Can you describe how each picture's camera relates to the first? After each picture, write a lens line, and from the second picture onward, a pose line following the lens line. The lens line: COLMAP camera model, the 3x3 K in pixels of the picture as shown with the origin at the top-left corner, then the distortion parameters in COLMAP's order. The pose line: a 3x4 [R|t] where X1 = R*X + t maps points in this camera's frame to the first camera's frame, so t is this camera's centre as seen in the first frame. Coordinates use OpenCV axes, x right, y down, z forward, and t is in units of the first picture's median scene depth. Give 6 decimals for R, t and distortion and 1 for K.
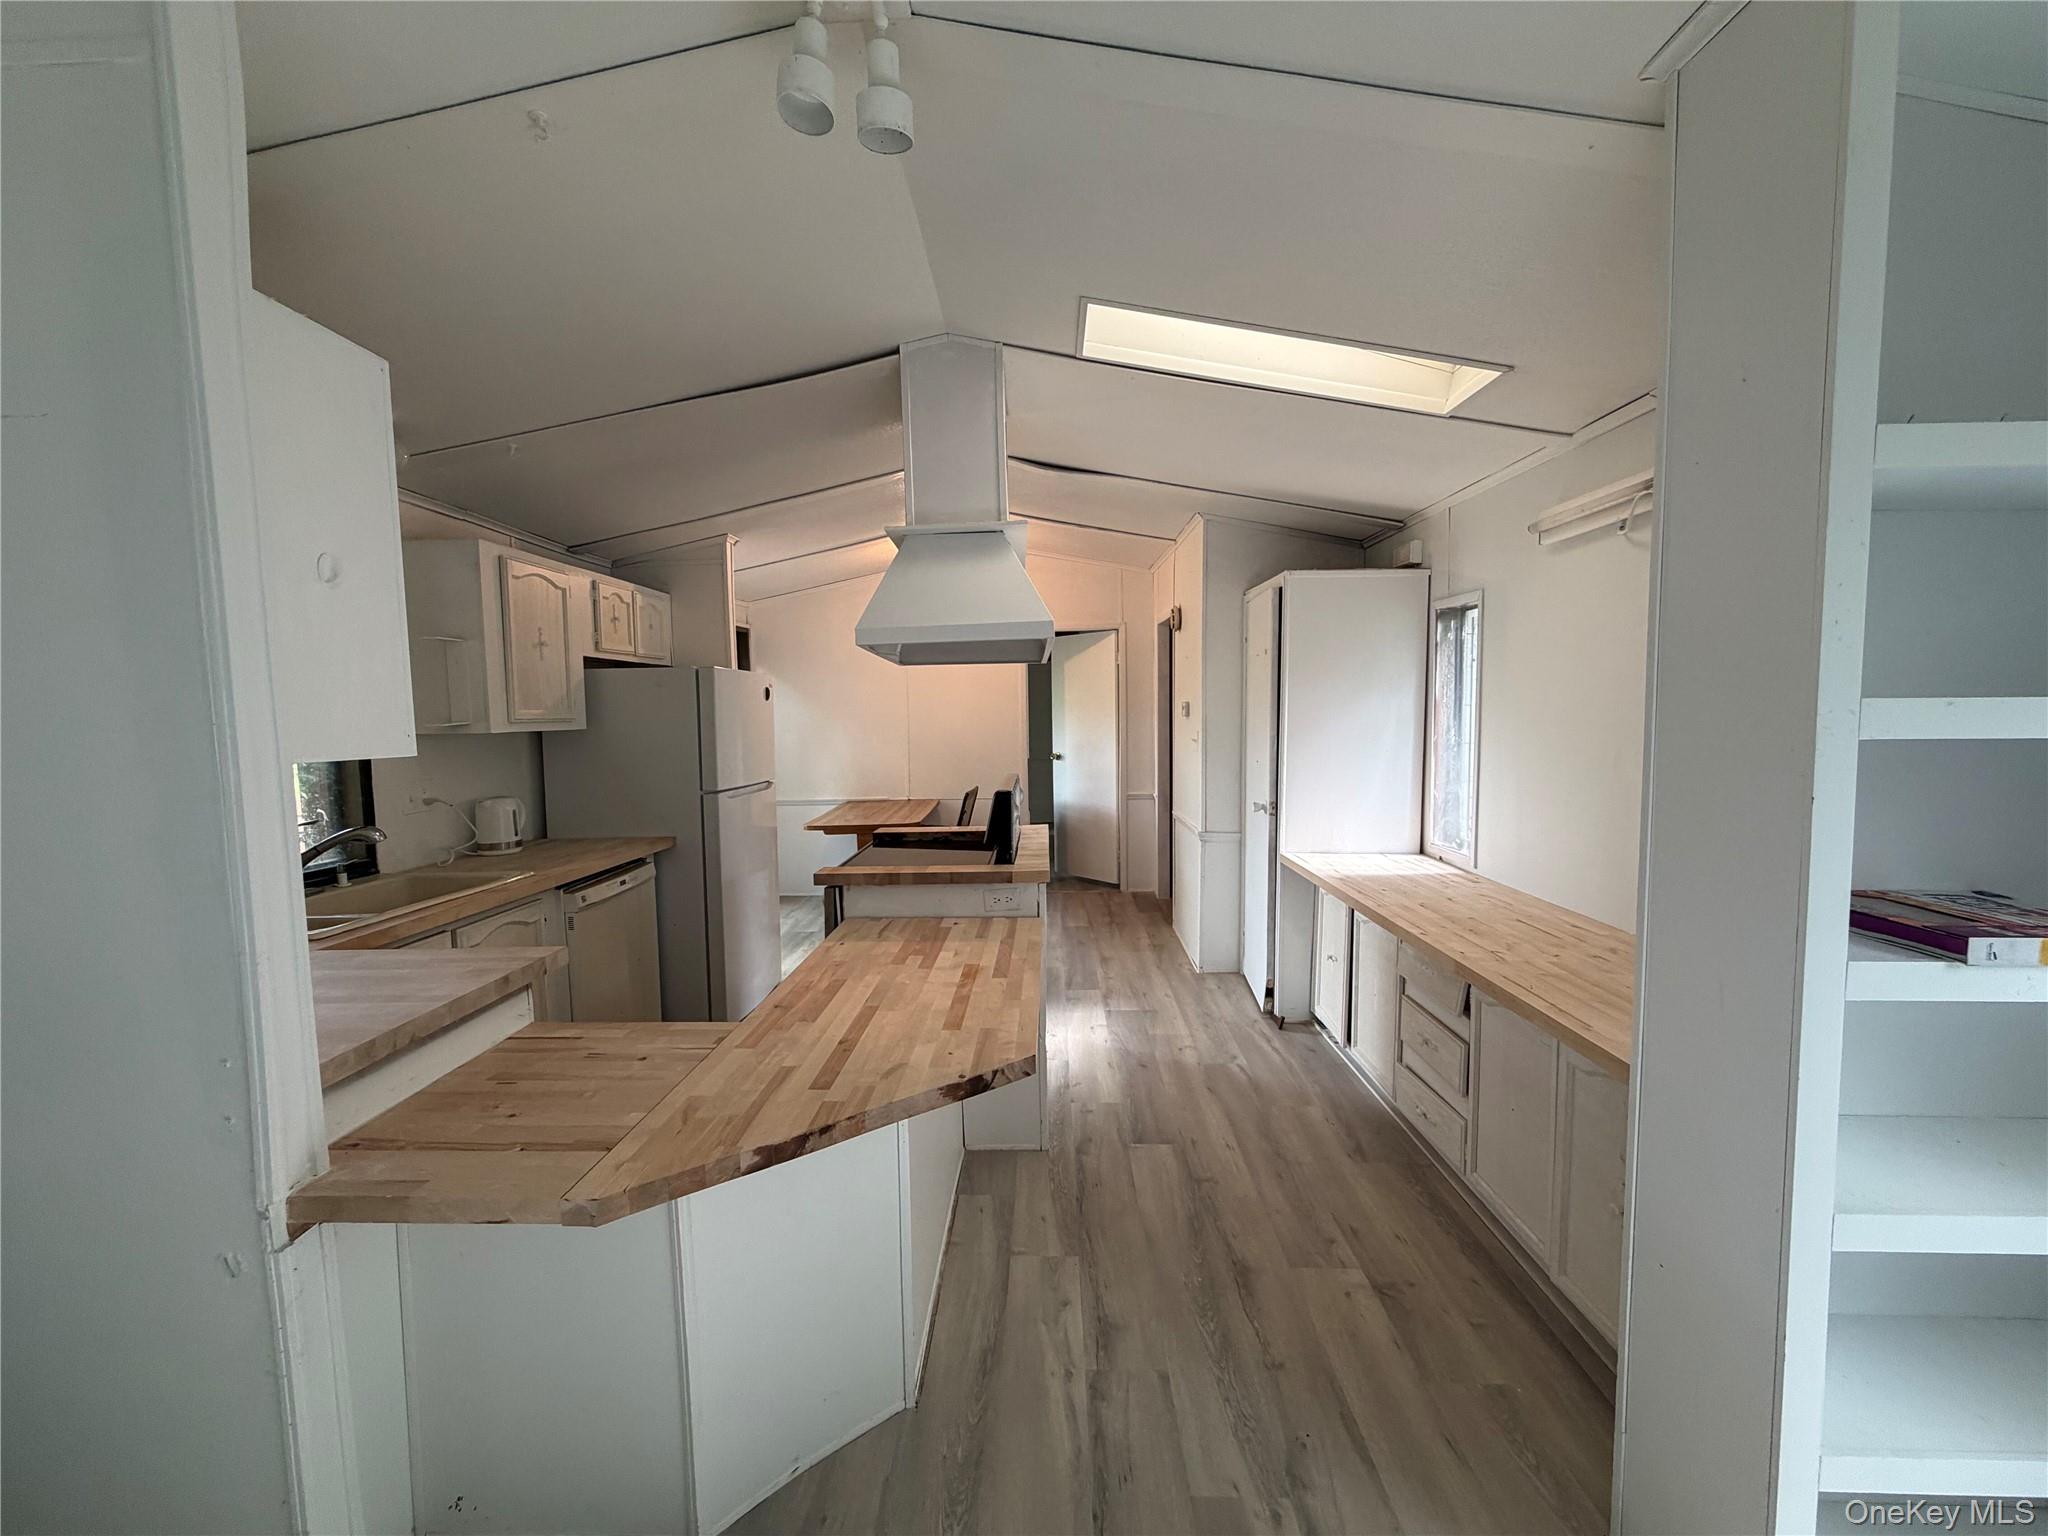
lens RADIAL K [[815.9, 0, 1020.0], [0, 815.9, 771.1], [0, 0, 1]] dist [-0.000387, 0.000237]
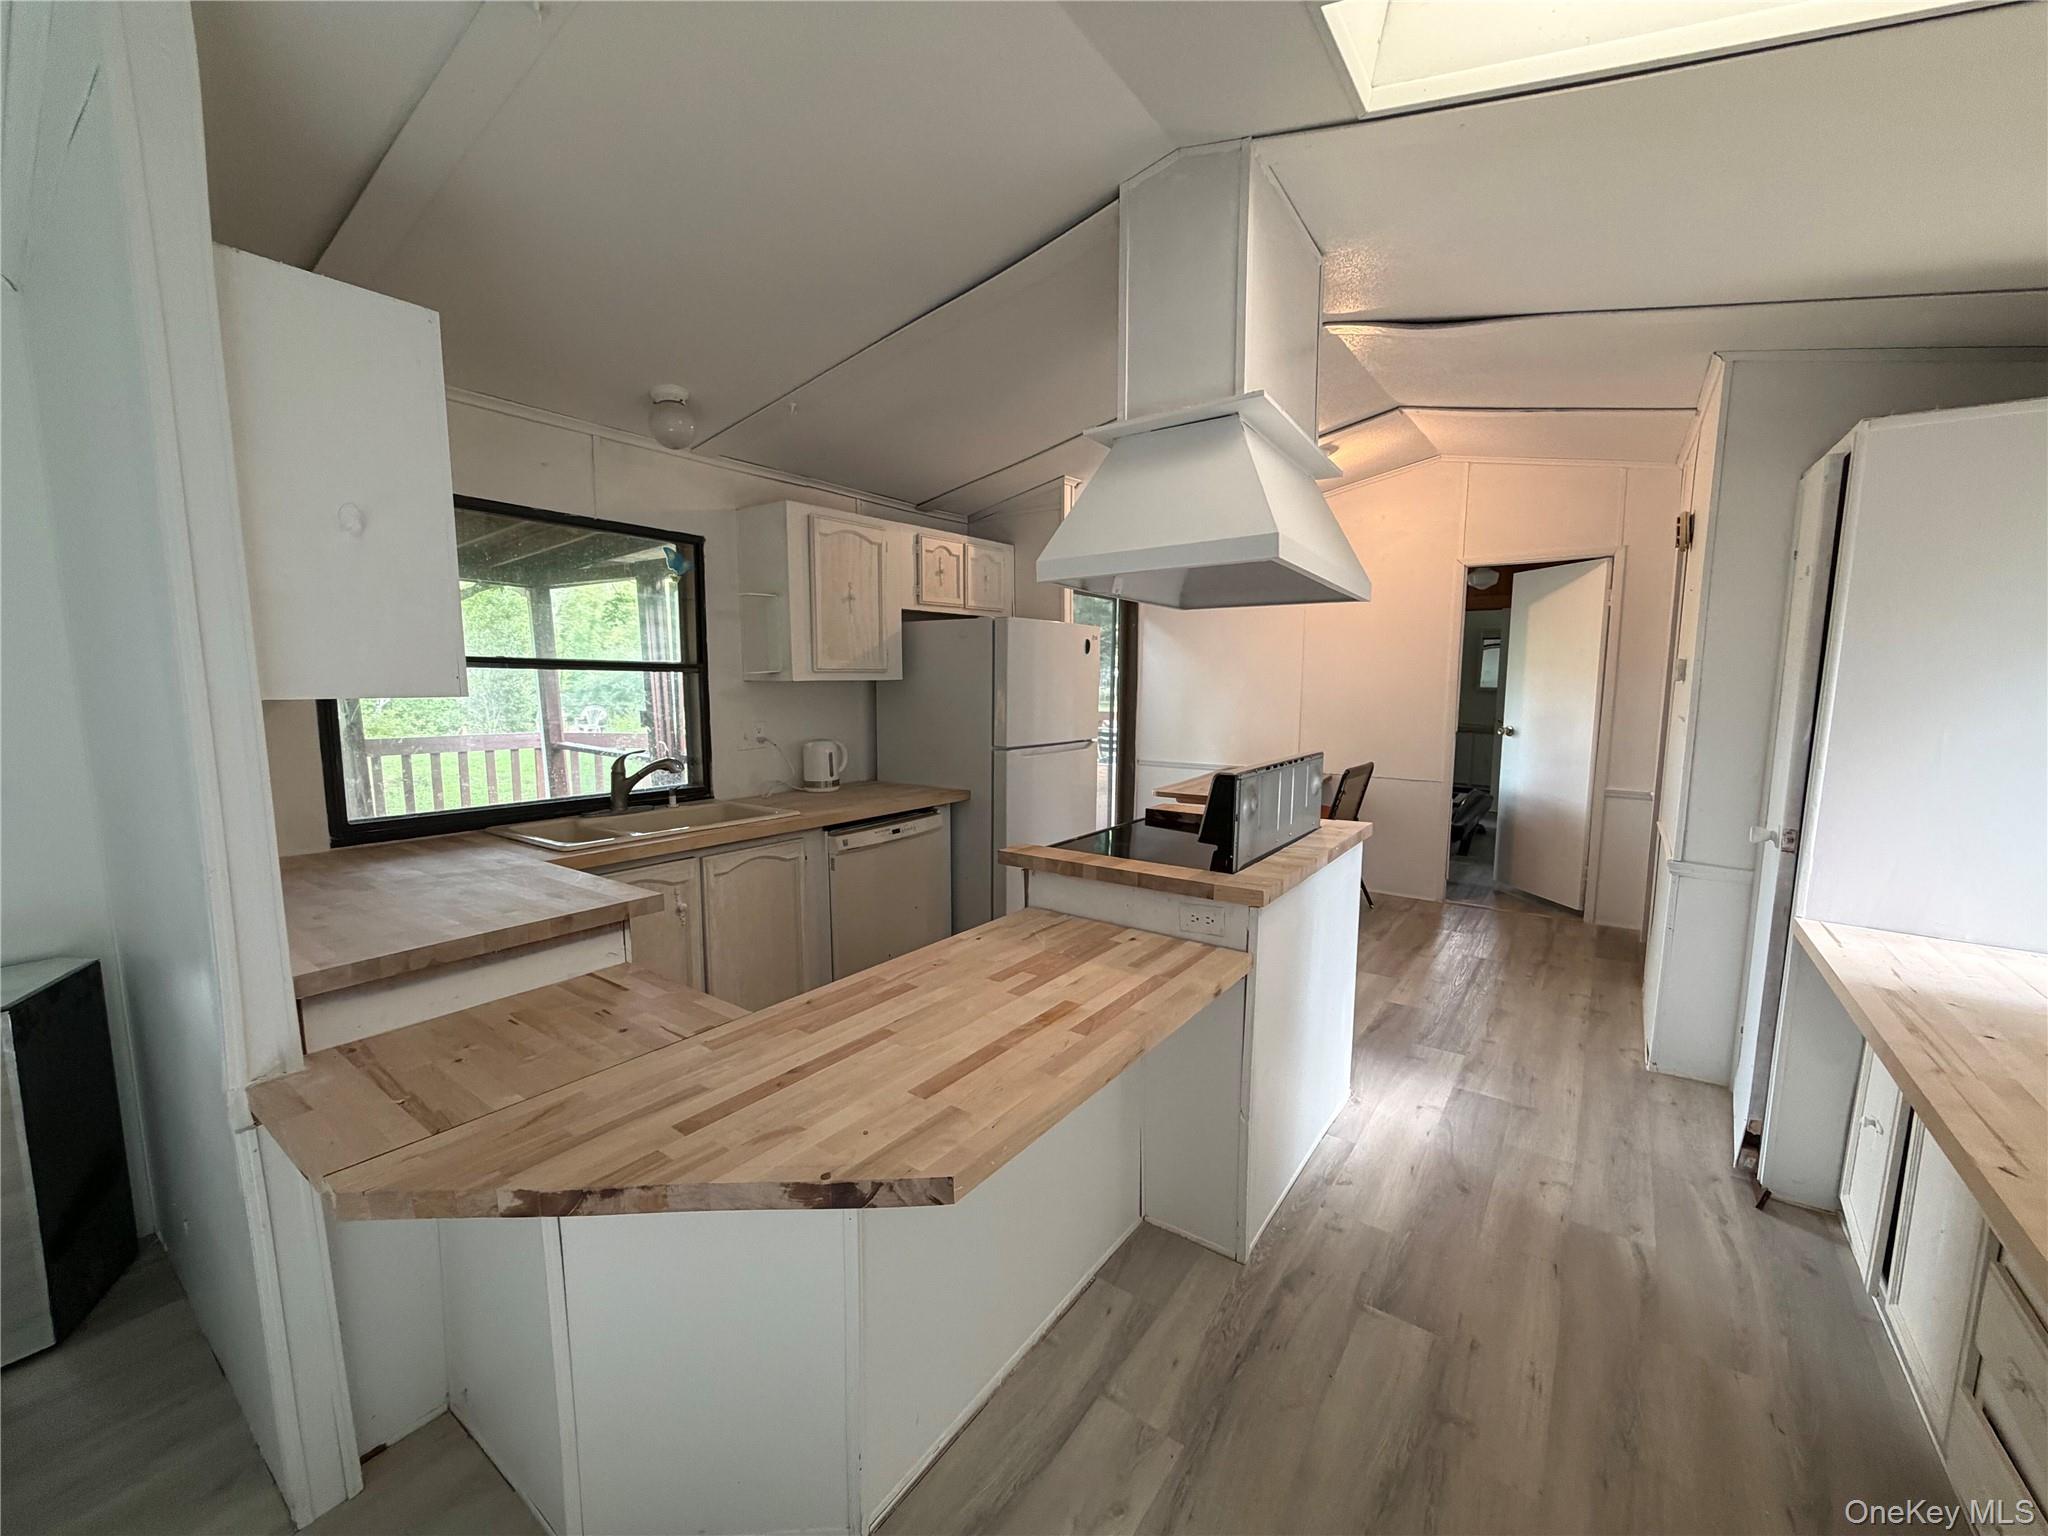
lens RADIAL K [[815.9, 0, 1021.0], [0, 815.9, 770.6], [0, 0, 1]] dist [-0.000387, 0.000237]
pose [[0.828110, 0.082599, -0.554447, 0.226121], [-0.054880, 0.996279, 0.066452, -0.016931], [0.557873, -0.024602, 0.829562, 0.270361]]
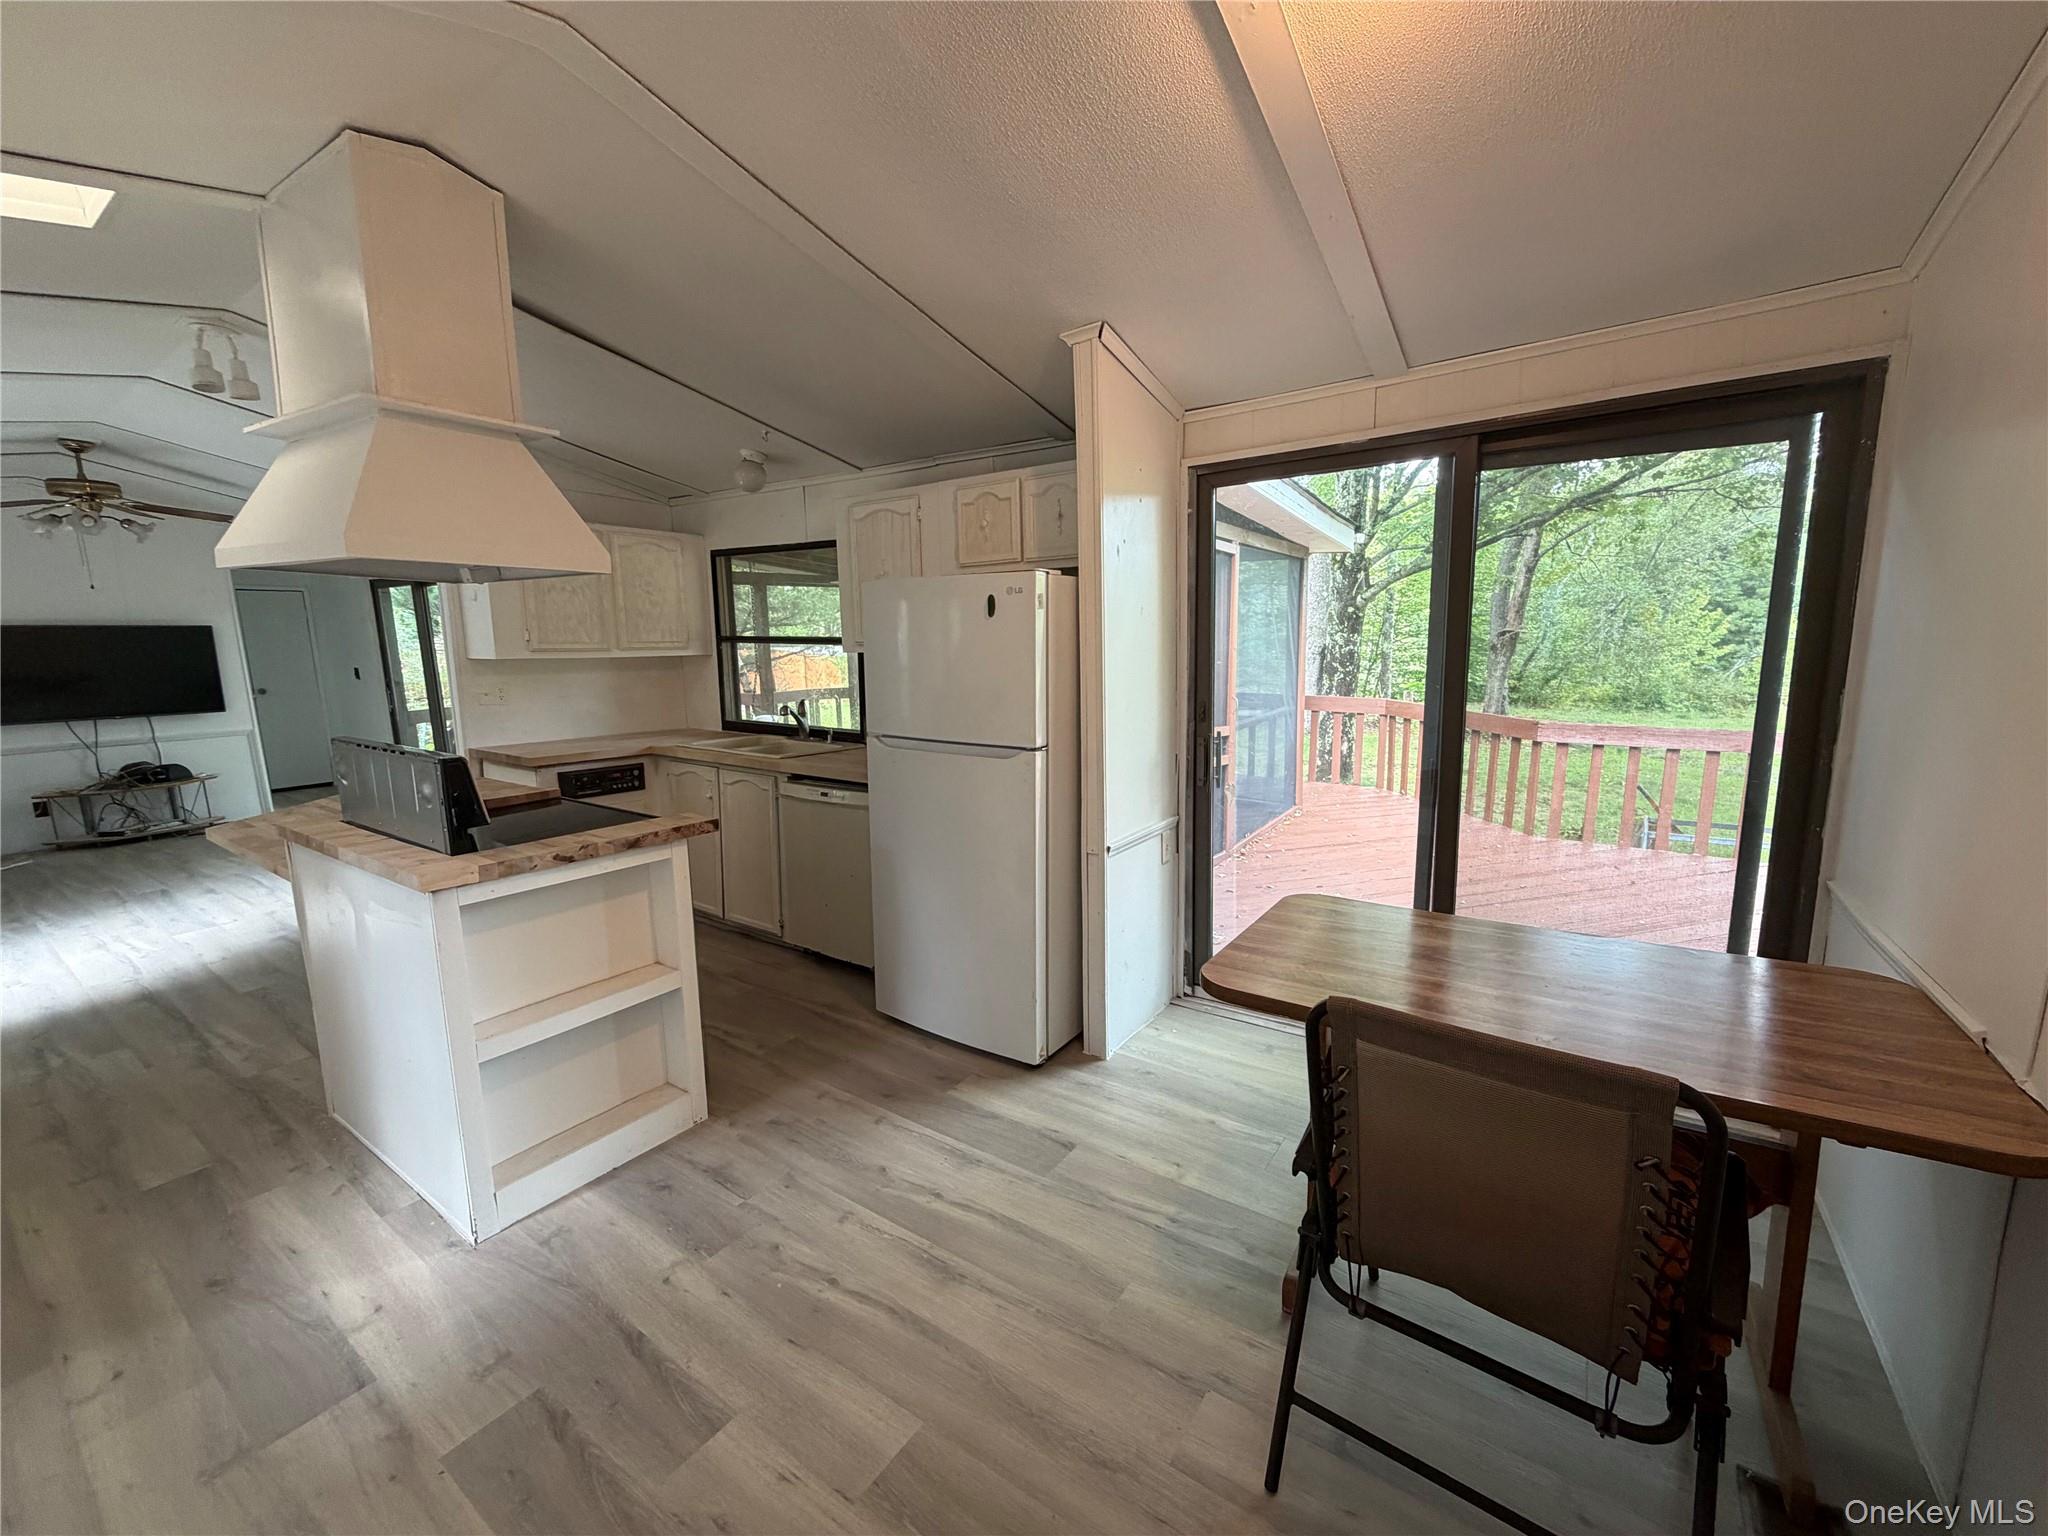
lens RADIAL K [[815.9, 0, 1020.5], [0, 815.9, 769.8], [0, 0, 1]] dist [-0.000387, 0.000237]
pose [[-0.538685, 0.153273, -0.828448, 0.308466], [-0.043252, 0.976985, 0.208878, -0.152155], [0.841396, 0.148351, -0.519658, 1.996673]]
